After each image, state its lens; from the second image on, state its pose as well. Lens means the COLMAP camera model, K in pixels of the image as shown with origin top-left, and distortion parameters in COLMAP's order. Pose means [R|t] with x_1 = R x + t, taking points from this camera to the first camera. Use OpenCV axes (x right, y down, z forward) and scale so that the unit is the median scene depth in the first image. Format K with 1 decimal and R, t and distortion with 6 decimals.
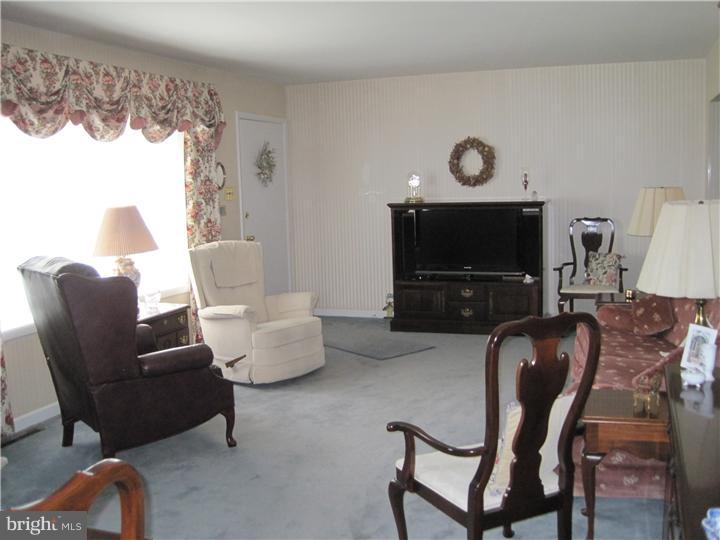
lens RADIAL K [[749.1, 0, 360.0], [0, 749.1, 270.0], [0, 0, 1]] dist [-0.185210, 0.141936]
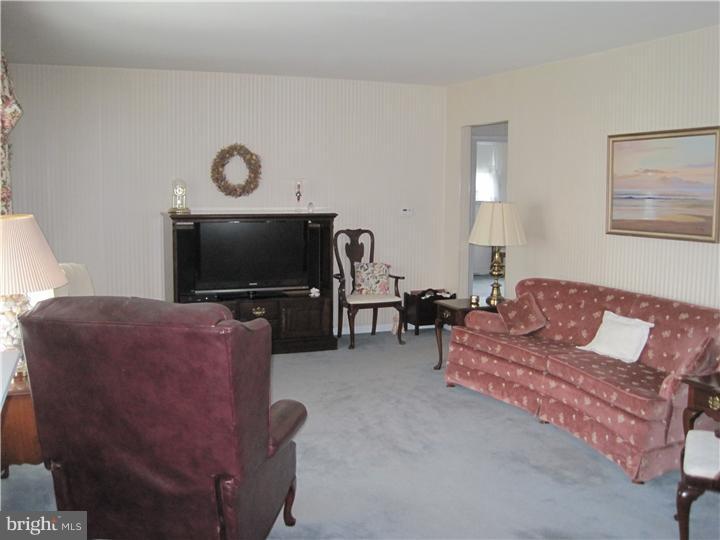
lens RADIAL K [[749.1, 0, 360.0], [0, 749.1, 270.0], [0, 0, 1]] dist [-0.185210, 0.141936]
pose [[0.743961, -0.039169, 0.667074, -0.375067], [0.048982, 0.998792, 0.004019, -0.017929], [-0.666425, 0.029685, 0.744981, 0.218425]]
